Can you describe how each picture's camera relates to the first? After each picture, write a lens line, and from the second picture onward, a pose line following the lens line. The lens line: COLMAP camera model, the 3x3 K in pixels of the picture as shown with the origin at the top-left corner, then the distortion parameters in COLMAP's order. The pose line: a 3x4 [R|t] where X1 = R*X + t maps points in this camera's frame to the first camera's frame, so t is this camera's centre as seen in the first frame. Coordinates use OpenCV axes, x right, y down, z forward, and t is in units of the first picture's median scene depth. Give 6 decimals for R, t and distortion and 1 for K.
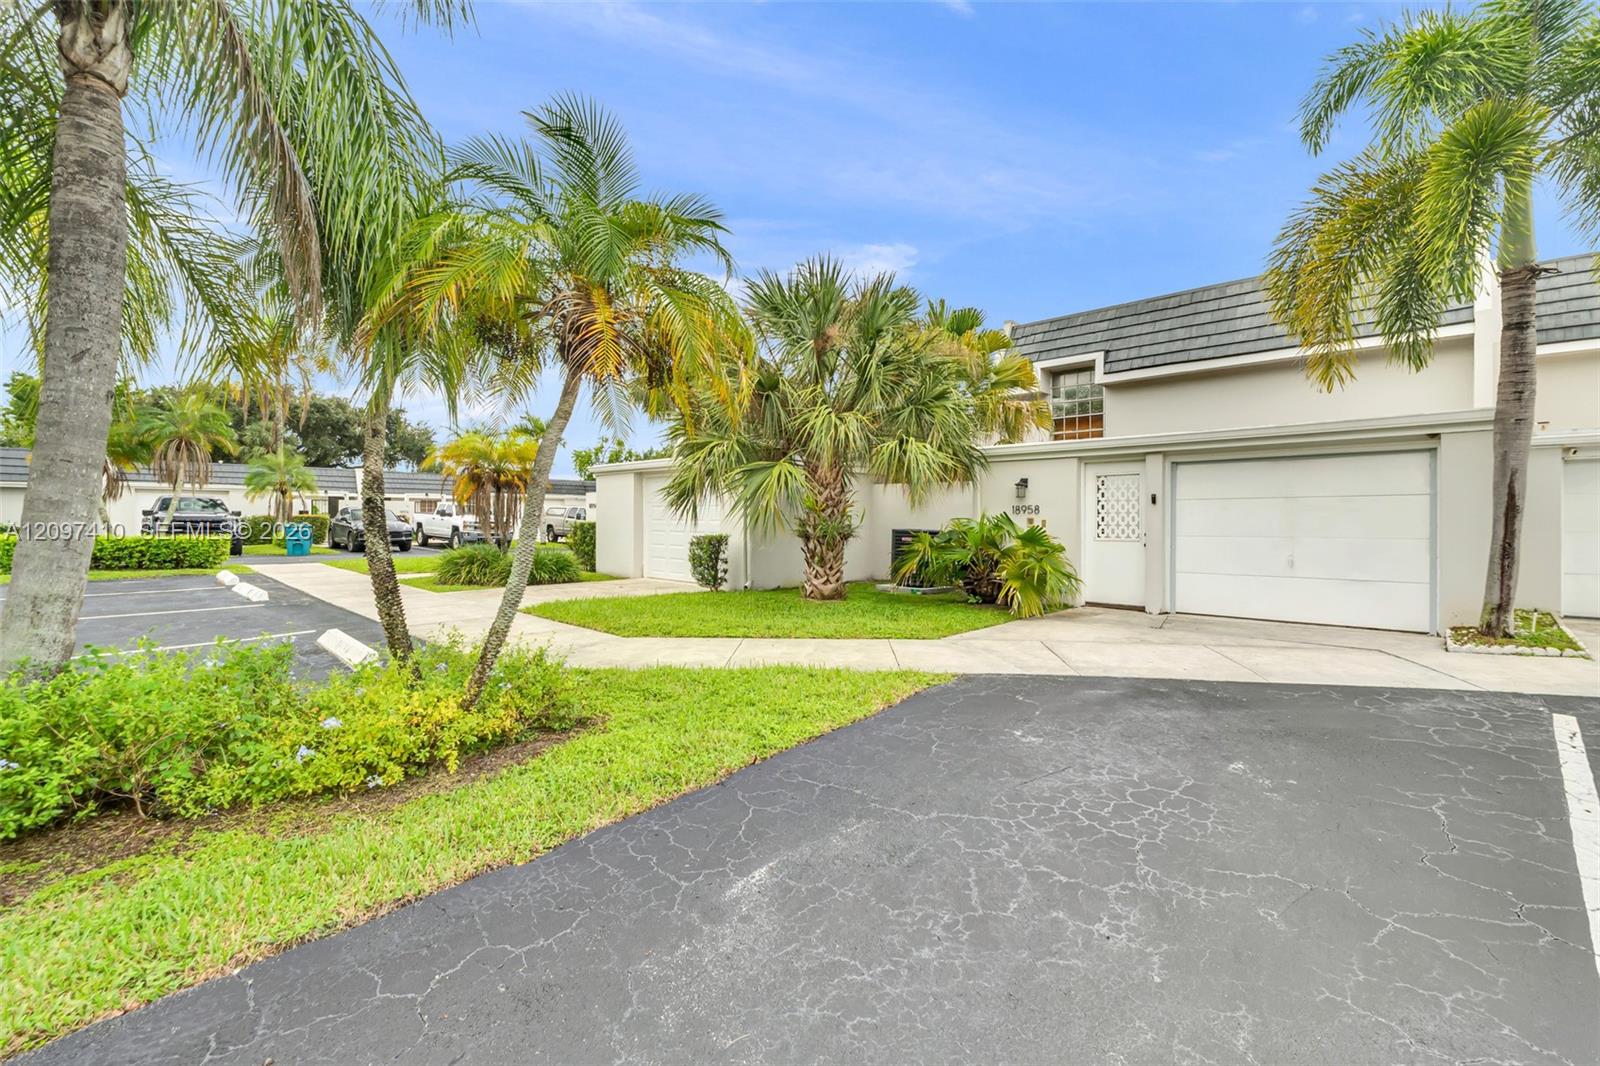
lens RADIAL K [[682.7, 0, 807.8], [0, 682.7, 517.7], [0, 0, 1]] dist [-0.003539, -0.000485]
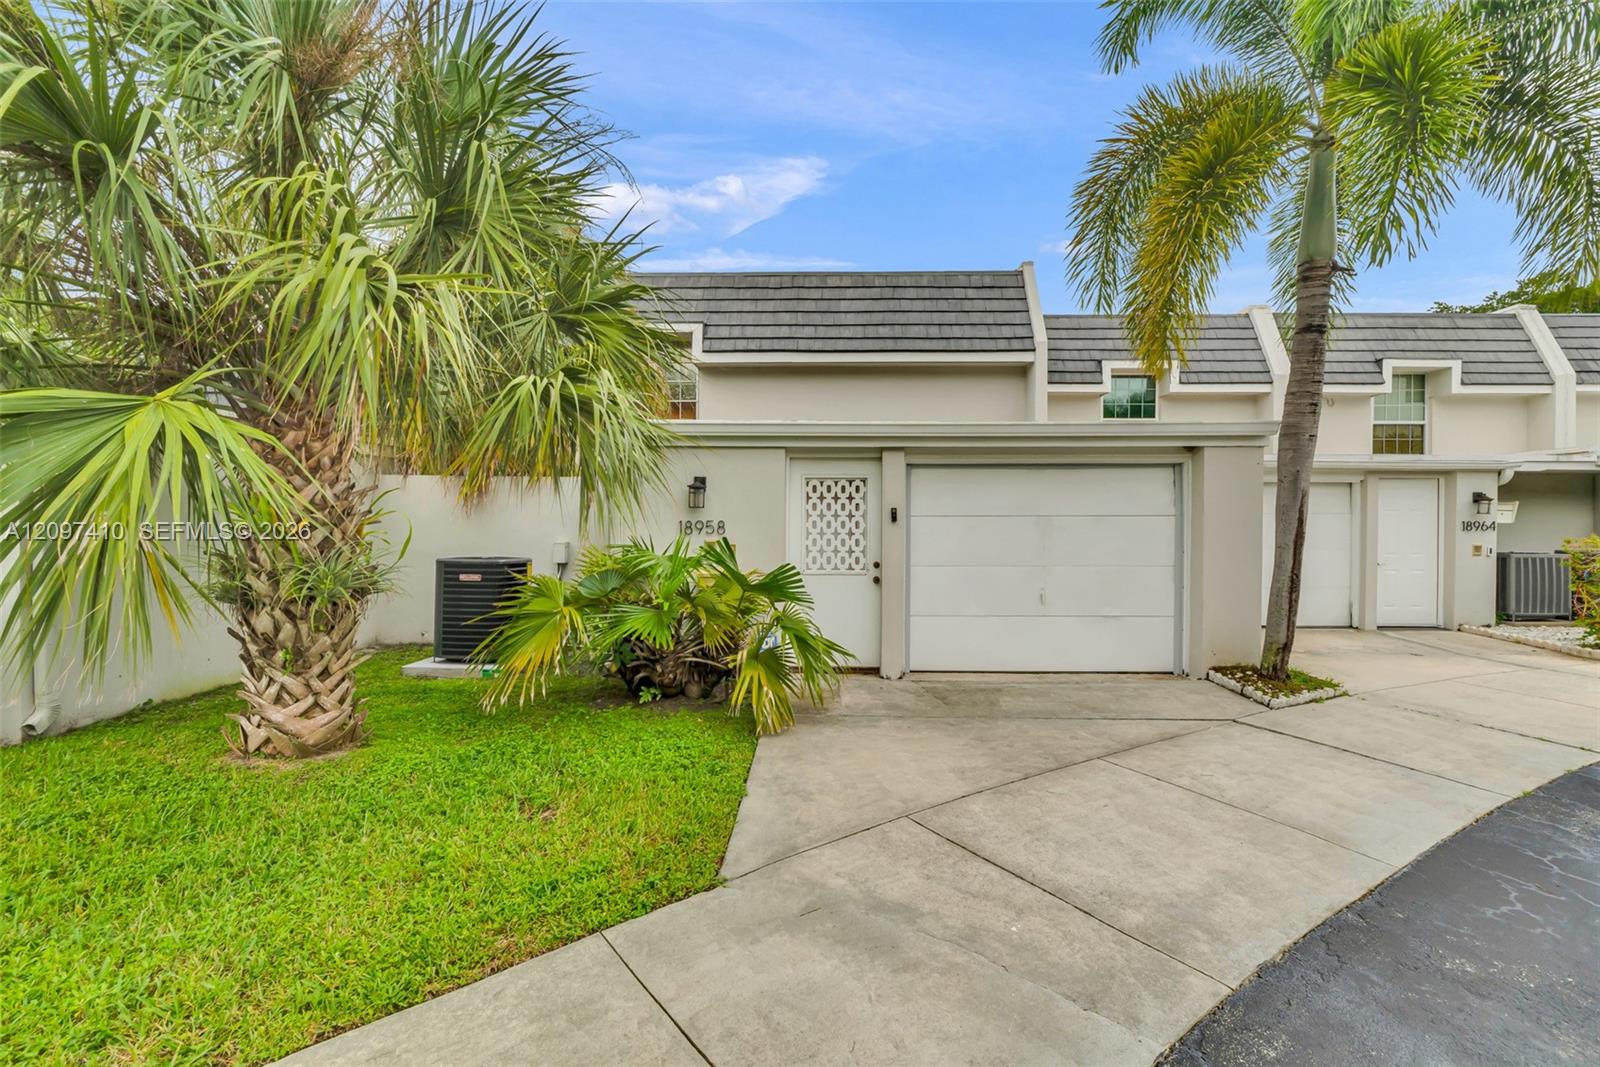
lens RADIAL K [[682.7, 0, 807.8], [0, 682.7, 518.2], [0, 0, 1]] dist [-0.003539, -0.000485]
pose [[0.741360, 0.002841, 0.671101, -0.026300], [-0.004031, 0.999992, 0.000220, -0.021968], [-0.671095, -0.002869, 0.741365, 0.498858]]
